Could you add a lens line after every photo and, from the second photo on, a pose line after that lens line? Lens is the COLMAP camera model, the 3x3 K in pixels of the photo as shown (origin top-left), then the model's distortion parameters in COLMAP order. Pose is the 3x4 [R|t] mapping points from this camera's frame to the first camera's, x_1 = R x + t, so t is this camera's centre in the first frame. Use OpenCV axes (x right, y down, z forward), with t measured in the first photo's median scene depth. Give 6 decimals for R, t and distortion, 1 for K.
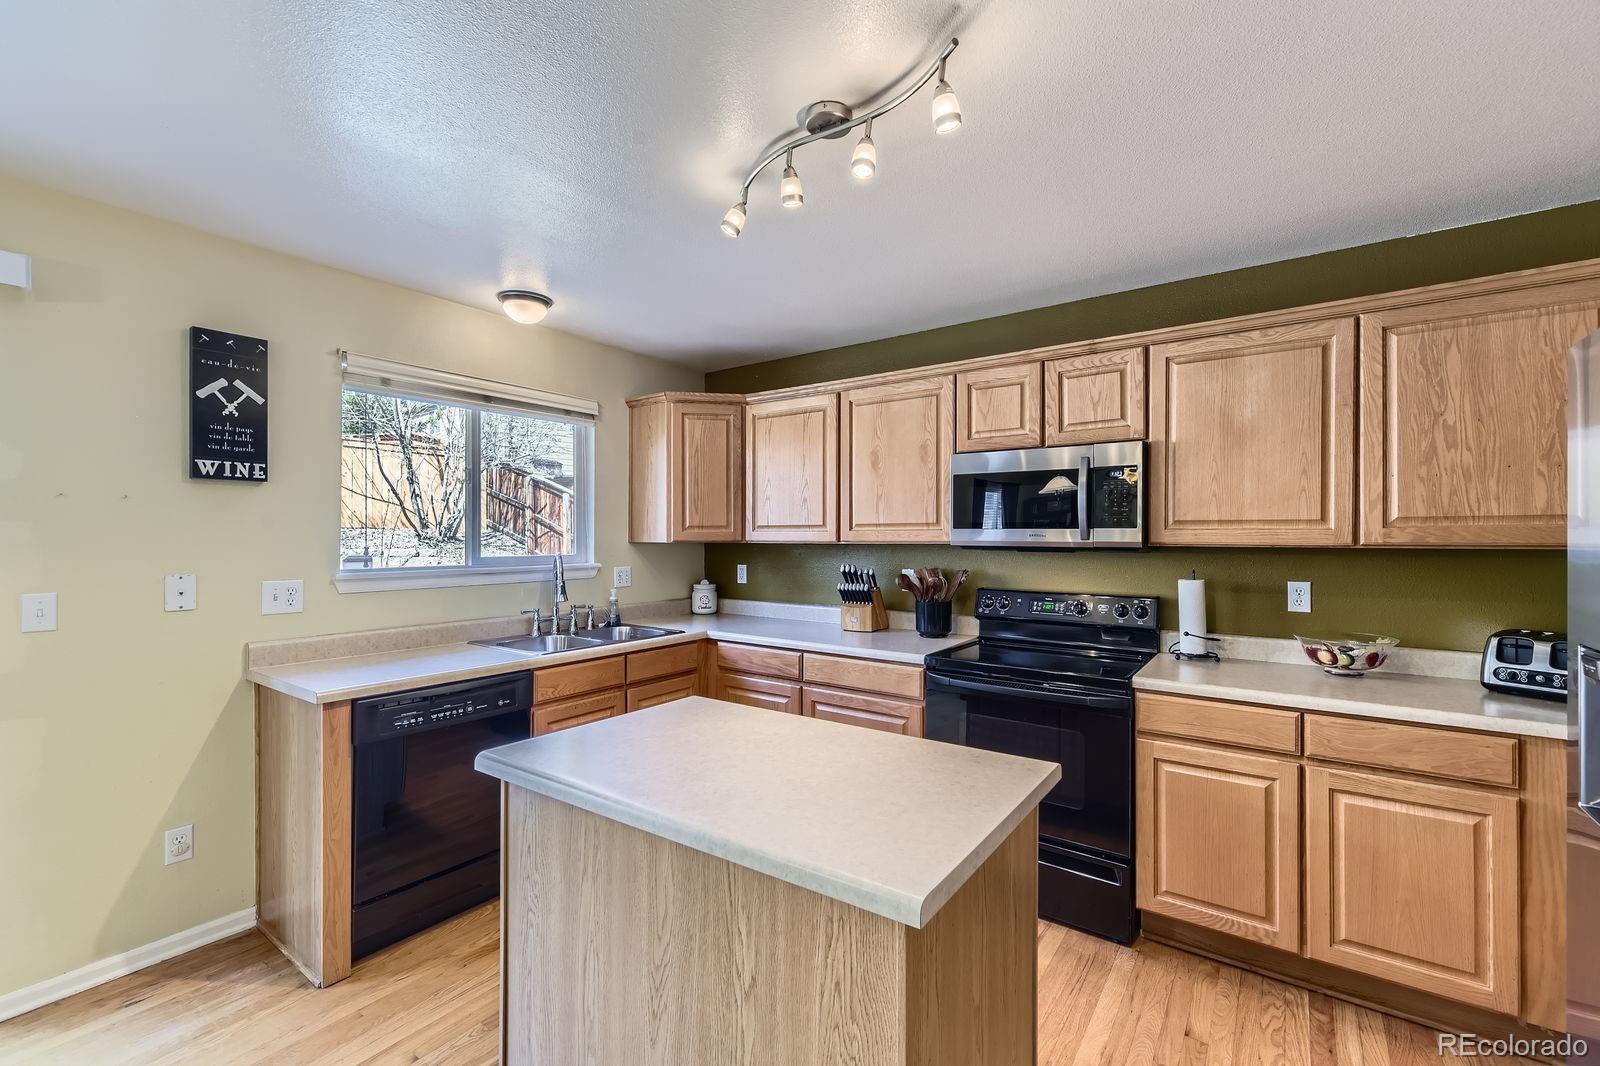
lens RADIAL K [[676.6, 0, 801.1], [0, 676.6, 539.3], [0, 0, 1]] dist [0.001548, 0.001696]
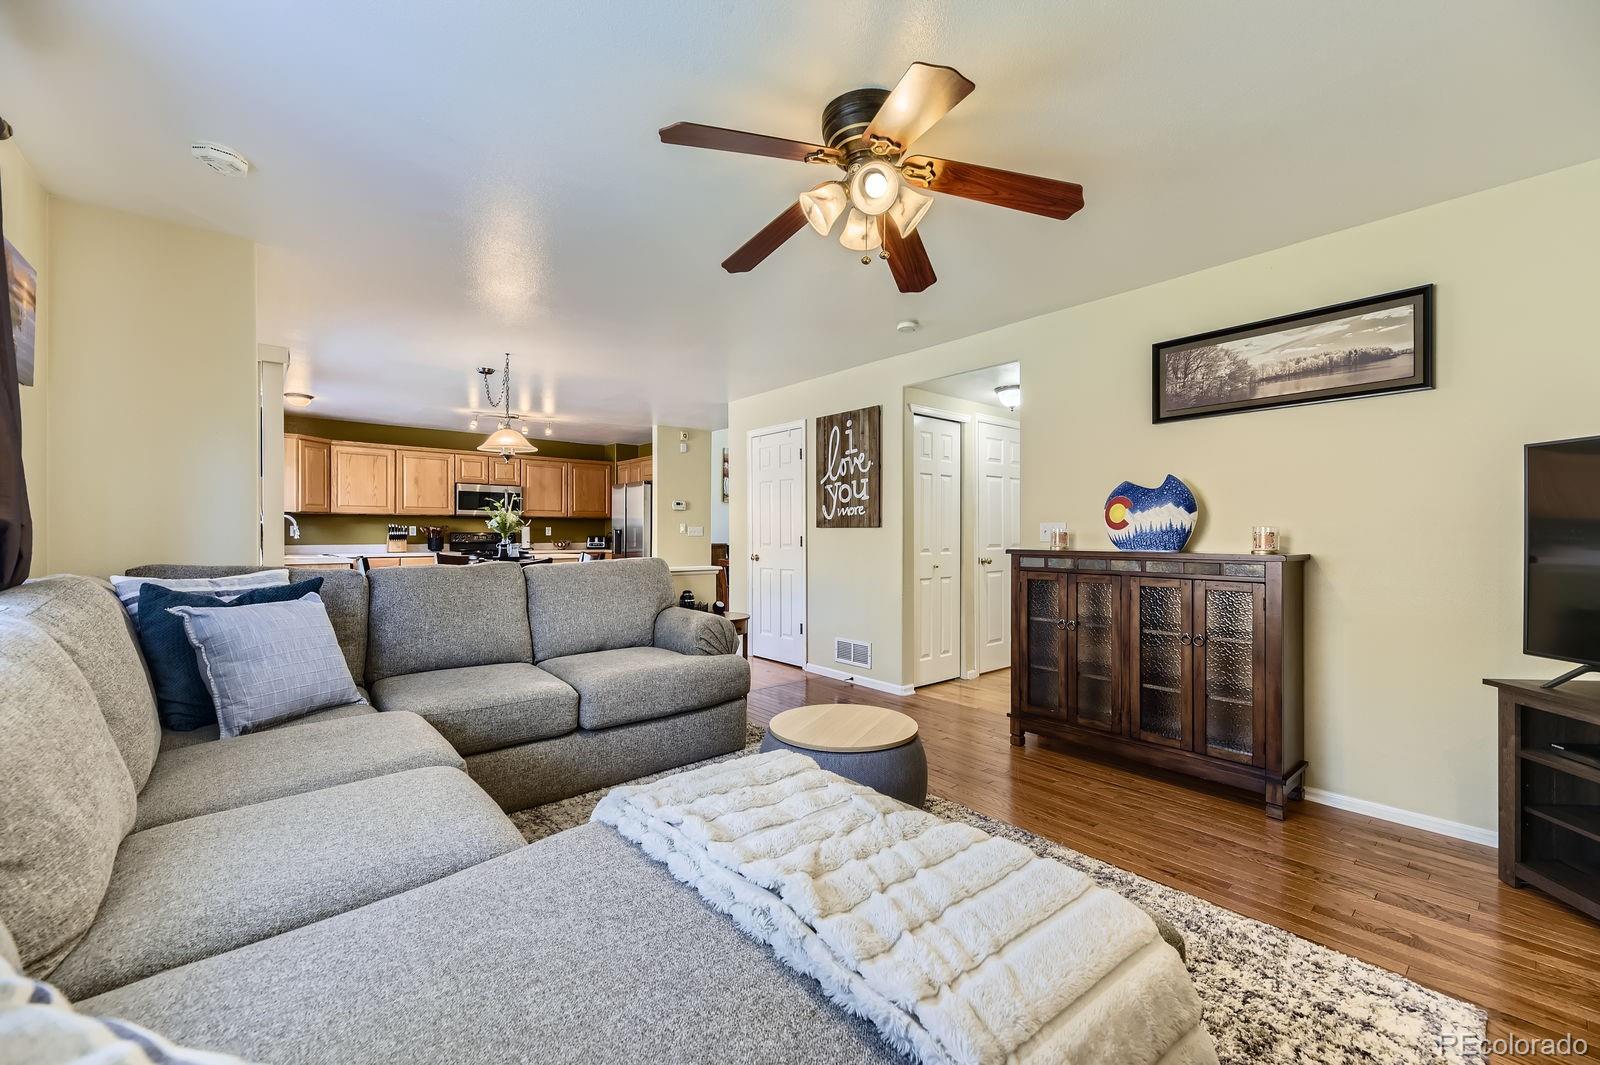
lens RADIAL K [[649.6, 0, 808.0], [0, 649.6, 537.3], [0, 0, 1]] dist [0.015280, -0.004319]
pose [[0.235898, -0.005637, 0.971762, -2.343041], [0.004060, 0.999980, 0.004815, 0.103412], [-0.971769, 0.002810, 0.235916, -1.195051]]
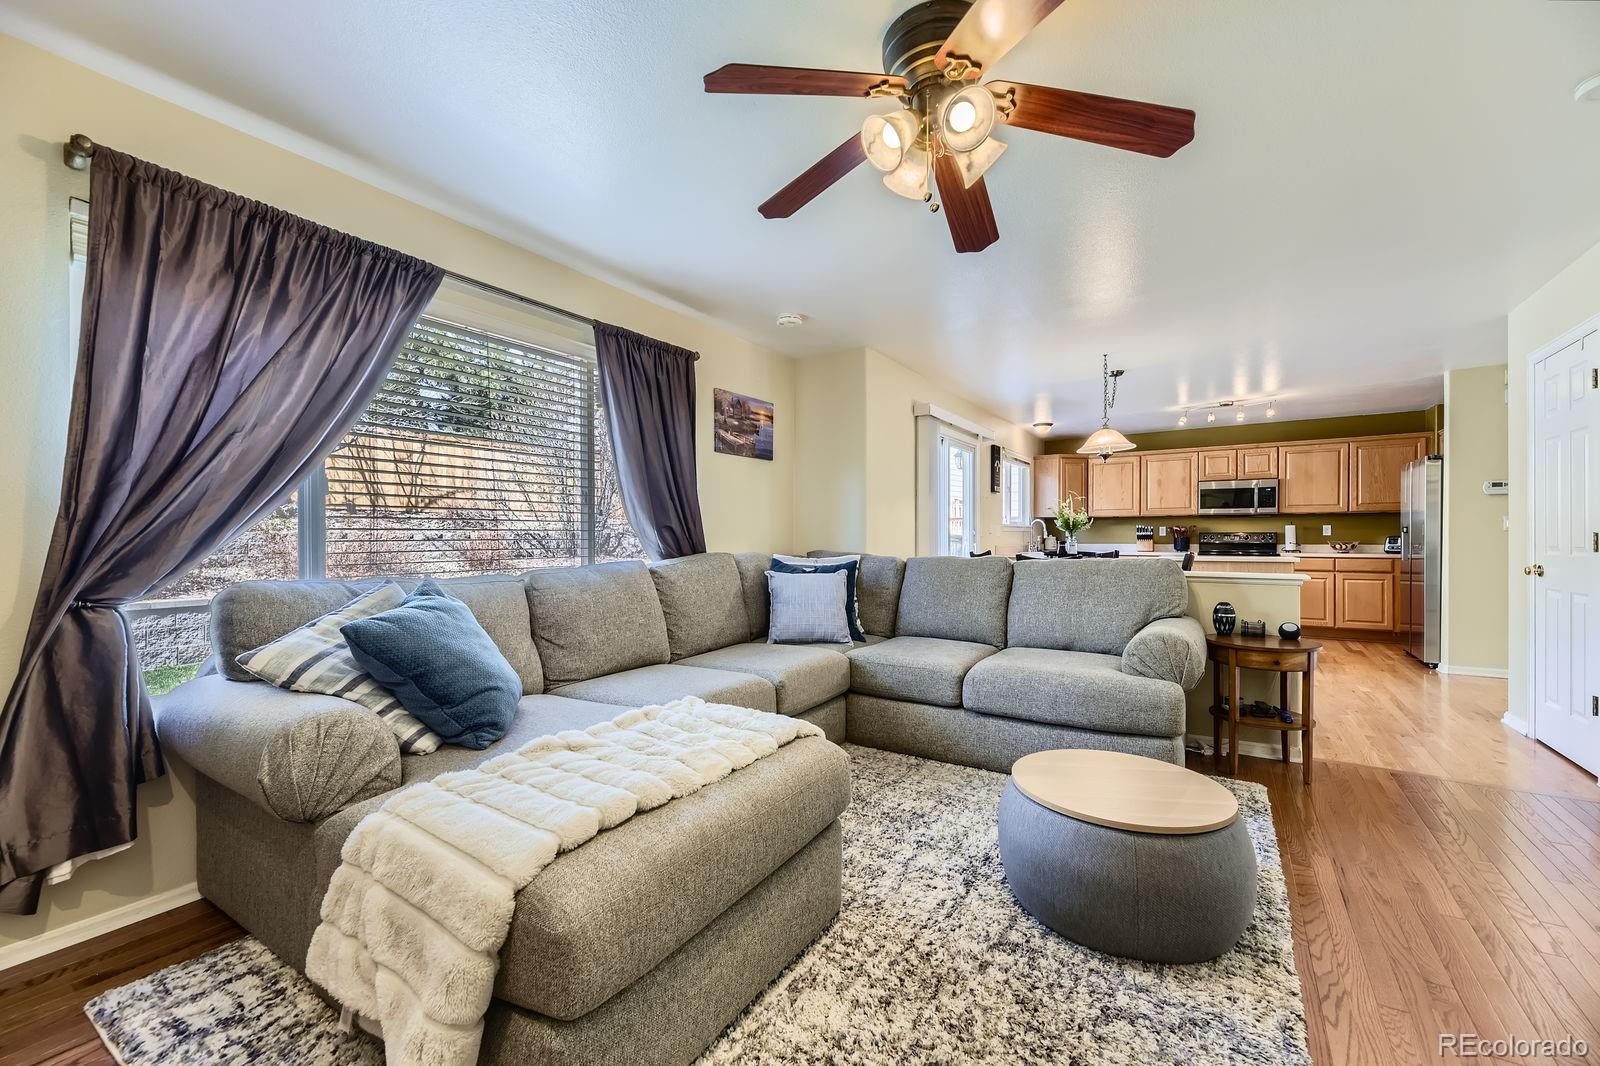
lens RADIAL K [[649.6, 0, 800.6], [0, 649.6, 544.2], [0, 0, 1]] dist [0.015280, -0.004319]
pose [[0.998799, -0.002992, 0.048914, -1.720154], [0.002673, 0.999975, 0.006581, 0.118685], [-0.048932, -0.006442, 0.998781, -1.768333]]
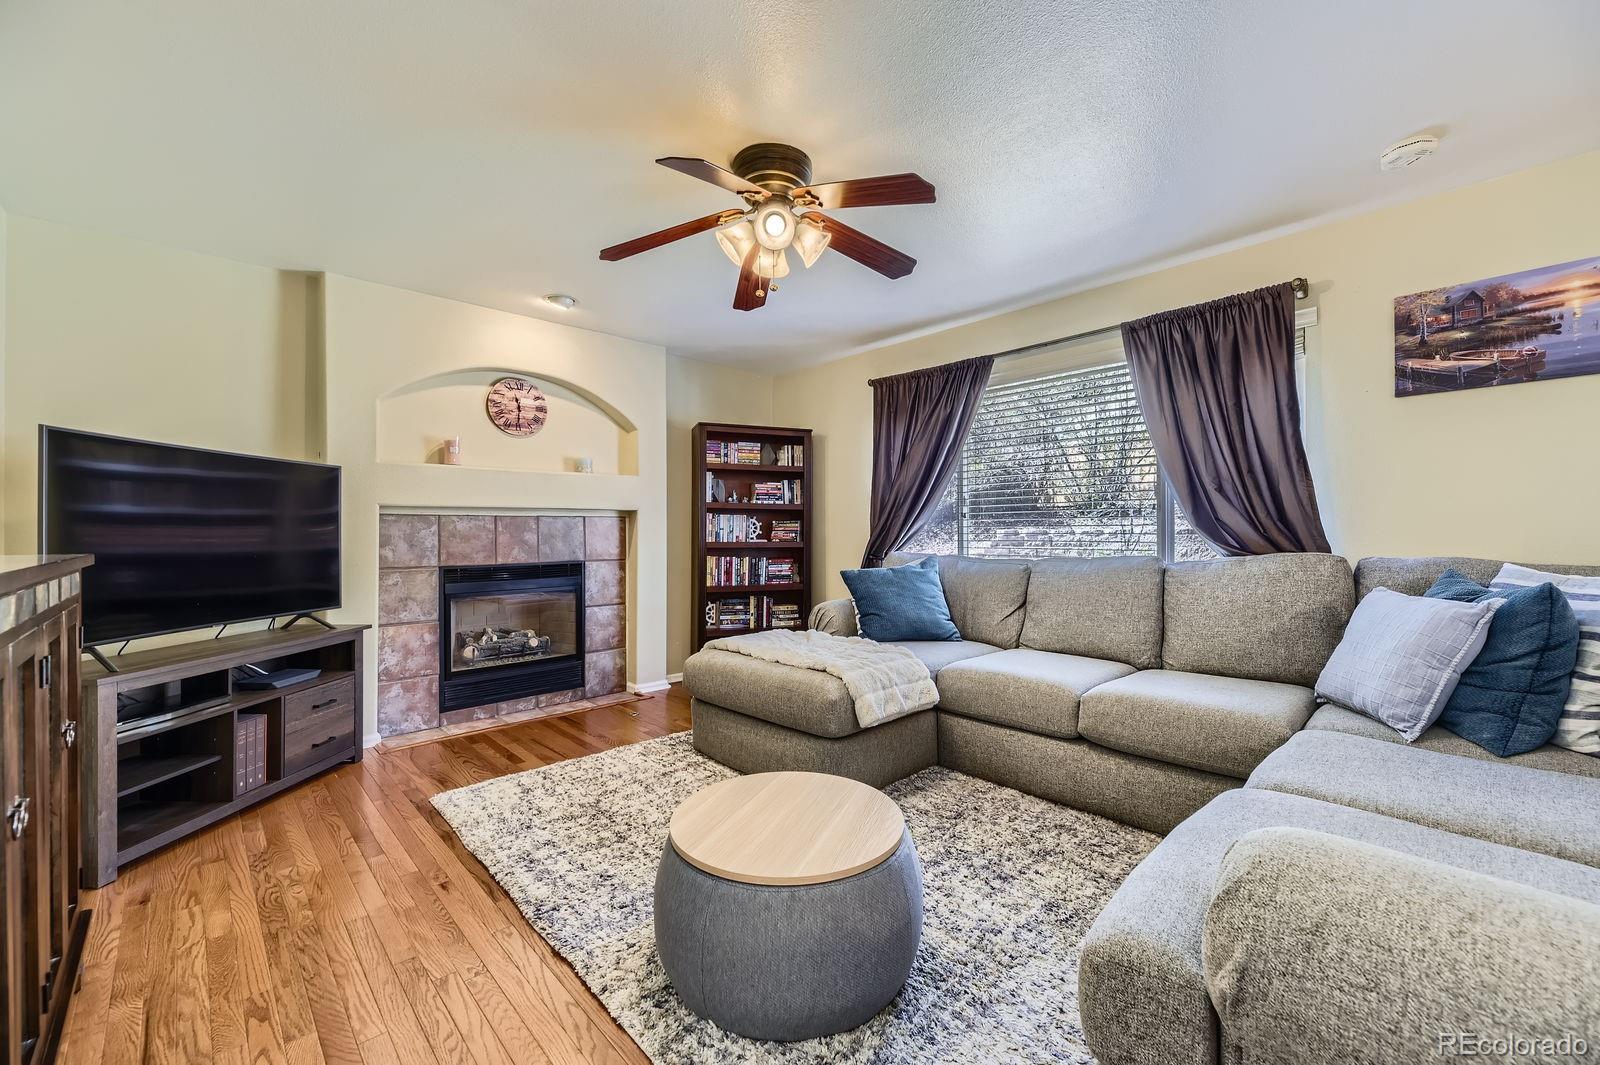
lens RADIAL K [[649.6, 0, 803.6], [0, 649.6, 525.8], [0, 0, 1]] dist [0.015280, -0.004319]
pose [[-0.195342, -0.009089, -0.980693, -0.662011], [0.001174, 0.999954, -0.009502, 0.112240], [0.980734, -0.003008, -0.195323, -0.878907]]
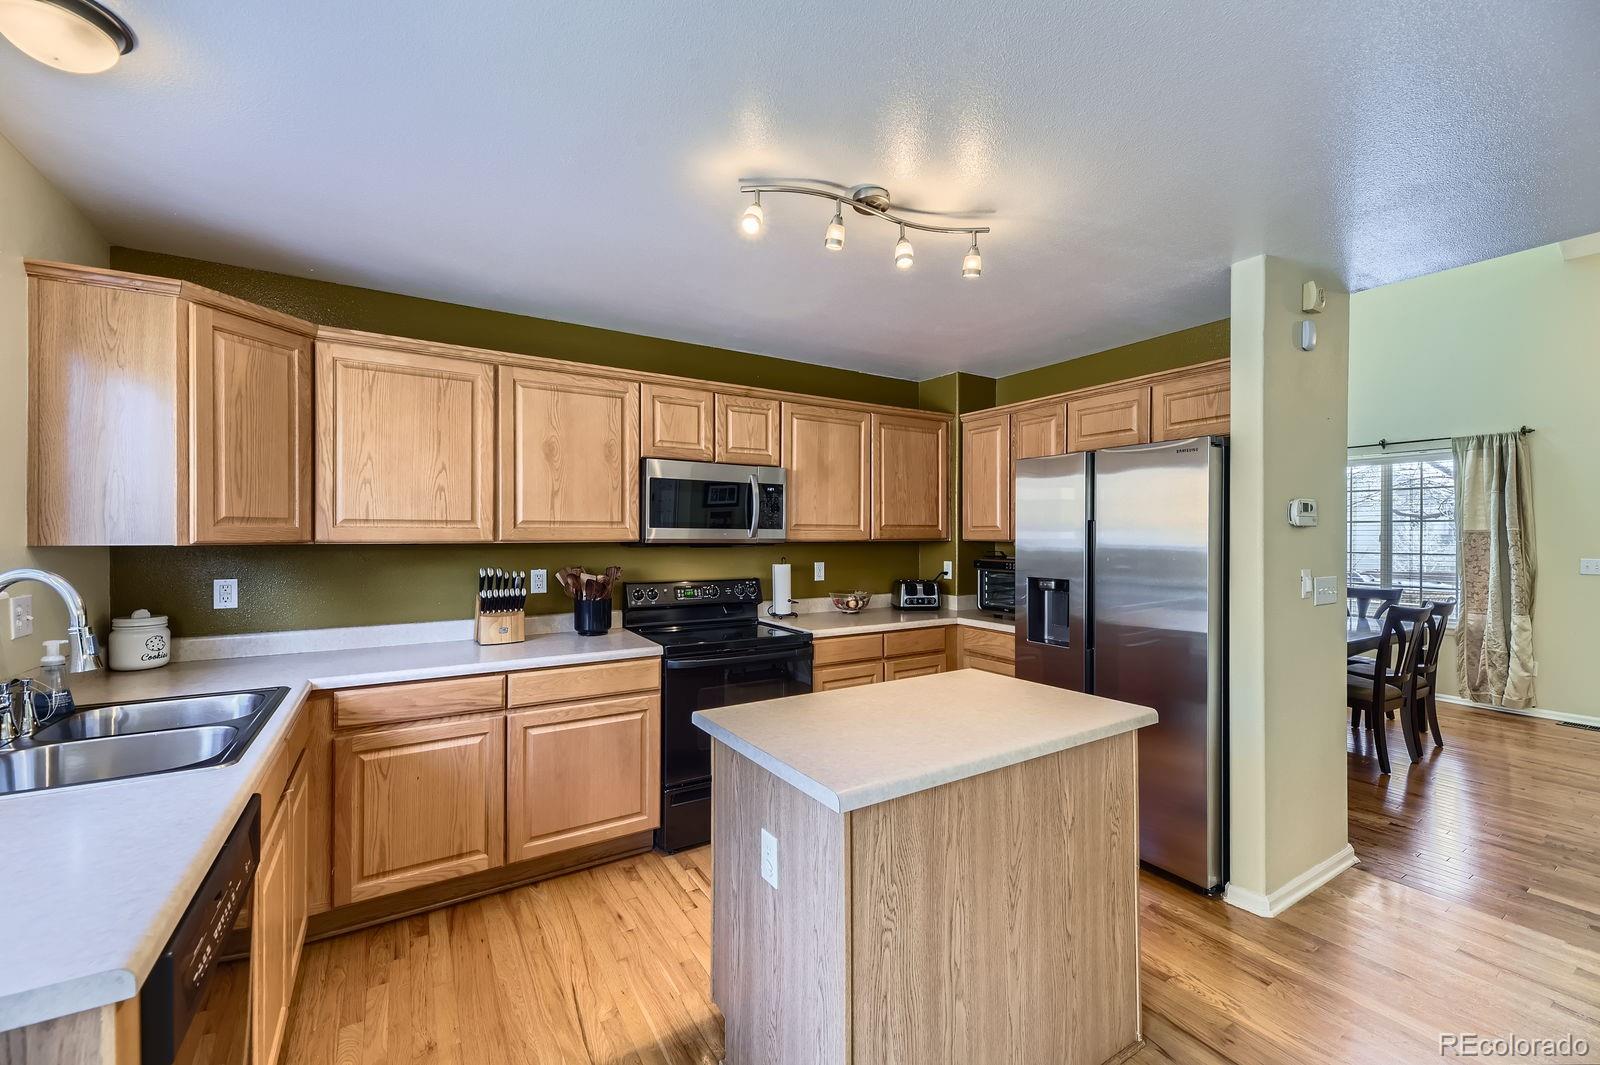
lens RADIAL K [[649.6, 0, 806.1], [0, 649.6, 539.7], [0, 0, 1]] dist [0.015280, -0.004319]
pose [[0.376014, -0.007043, 0.926587, -0.723435], [0.003748, 0.999974, 0.006080, -0.002136], [-0.926607, 0.001187, 0.376031, 0.428667]]
